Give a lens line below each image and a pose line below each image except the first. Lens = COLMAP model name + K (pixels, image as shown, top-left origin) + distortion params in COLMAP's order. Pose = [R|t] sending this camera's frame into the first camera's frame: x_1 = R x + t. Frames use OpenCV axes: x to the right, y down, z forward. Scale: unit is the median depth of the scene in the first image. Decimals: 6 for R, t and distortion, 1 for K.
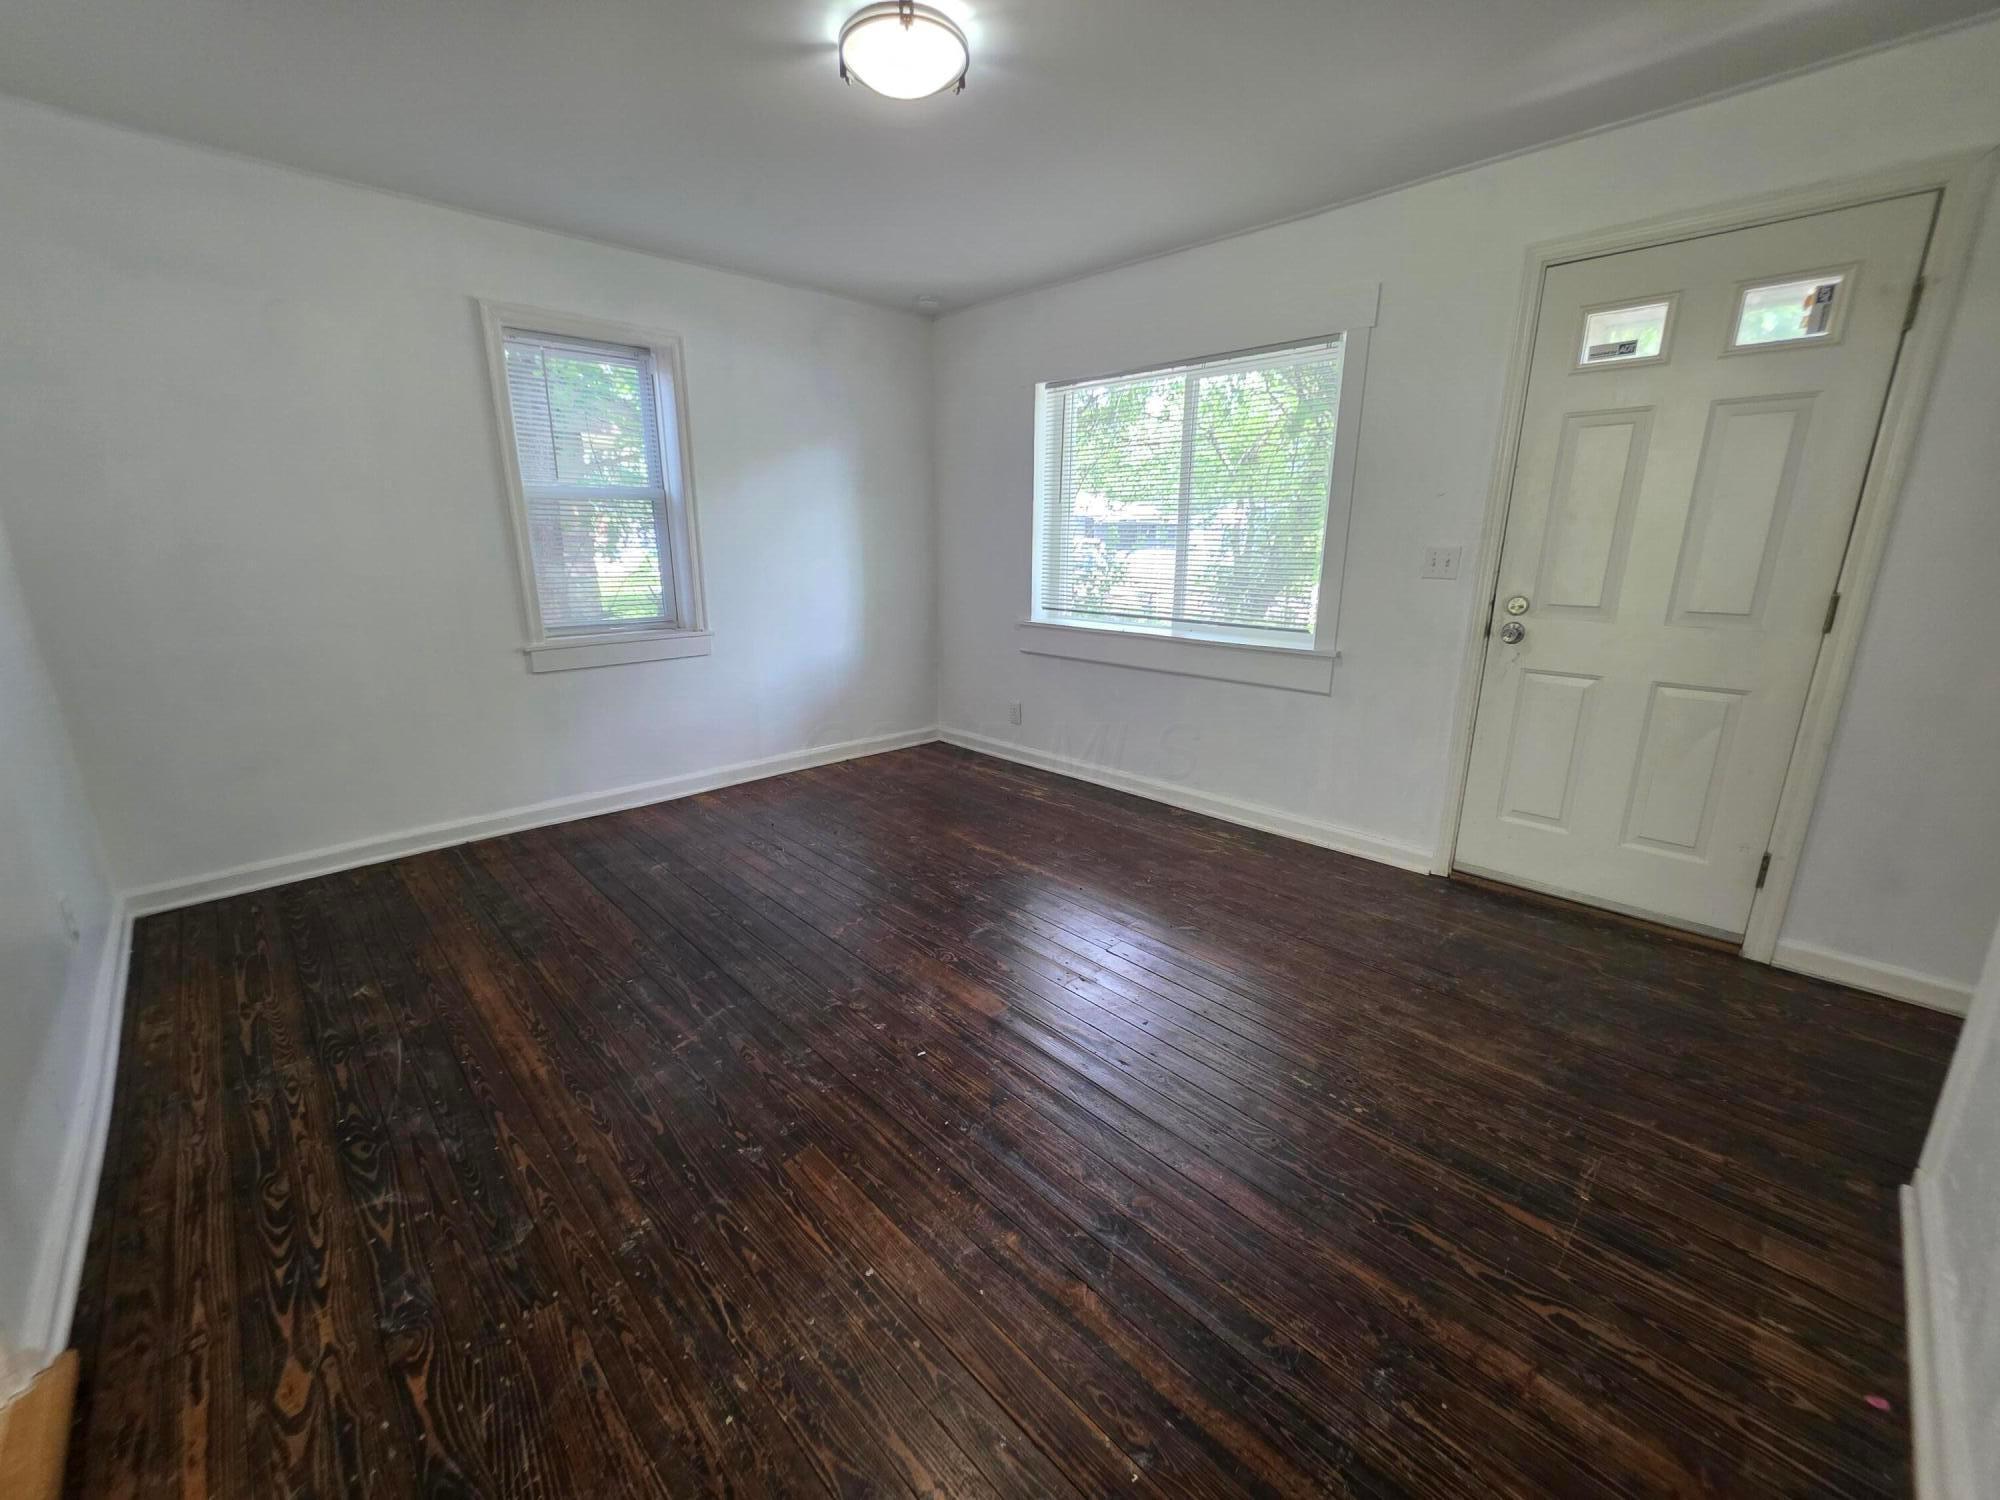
lens RADIAL K [[798.8, 0, 1002.7], [0, 798.8, 741.7], [0, 0, 1]] dist [0.000531, 0.000184]
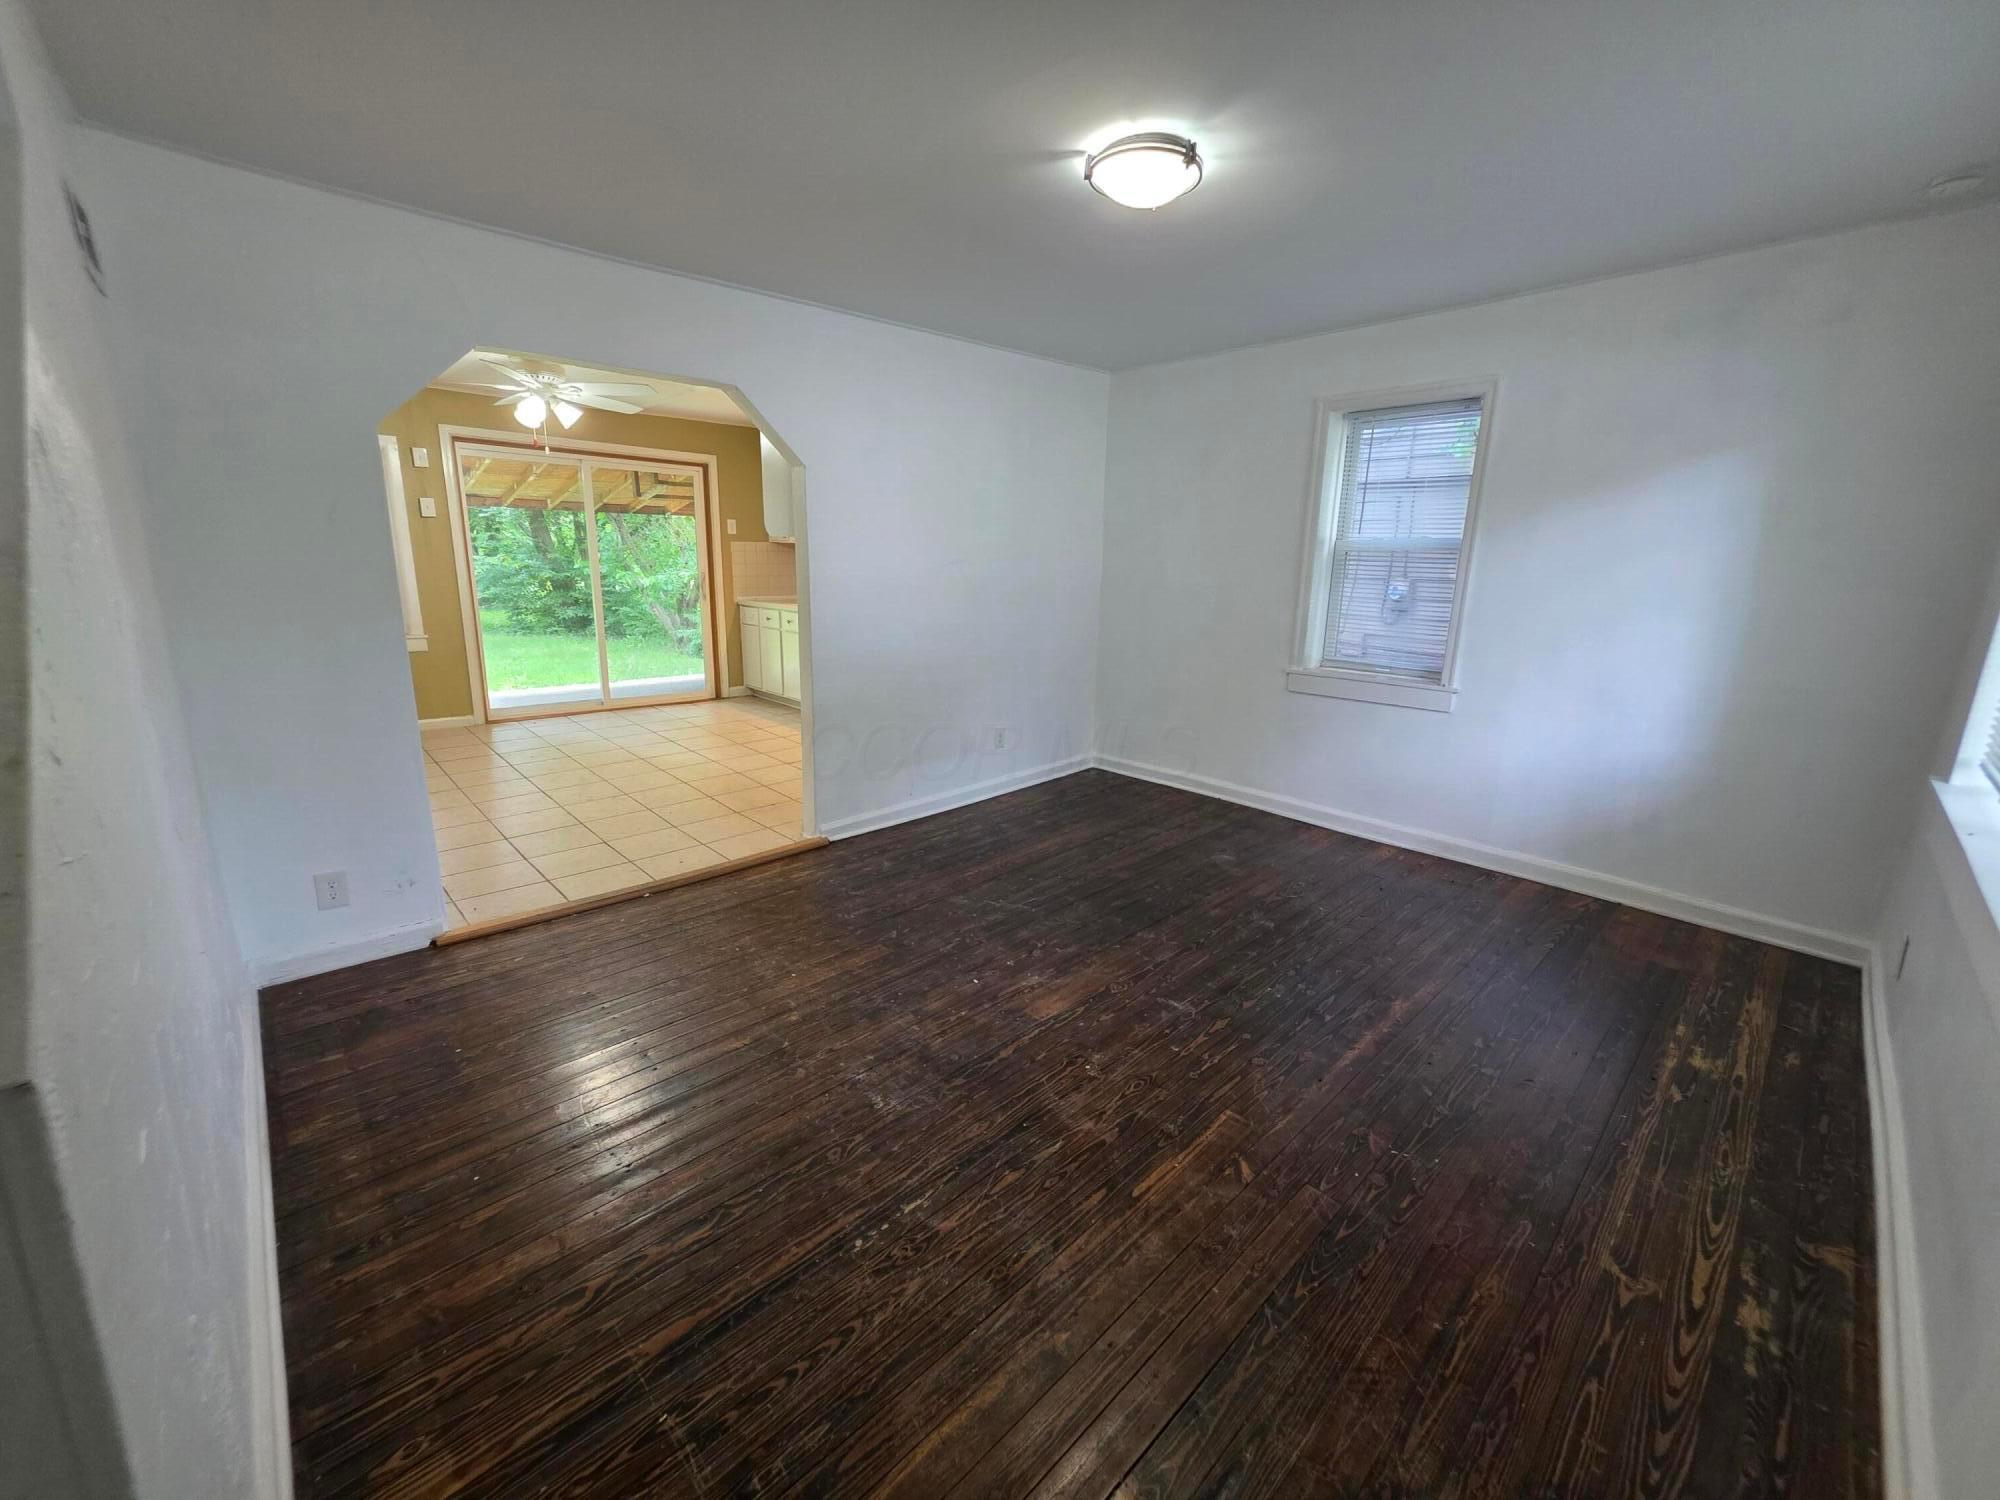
lens RADIAL K [[794.3, 0, 991.0], [0, 794.3, 741.1], [0, 0, 1]] dist [0.002028, -0.000387]
pose [[-0.017732, 0.220727, -0.975175, 0.916815], [-0.270965, 0.937768, 0.217187, -0.222267], [0.962426, 0.268089, 0.043181, 0.746998]]
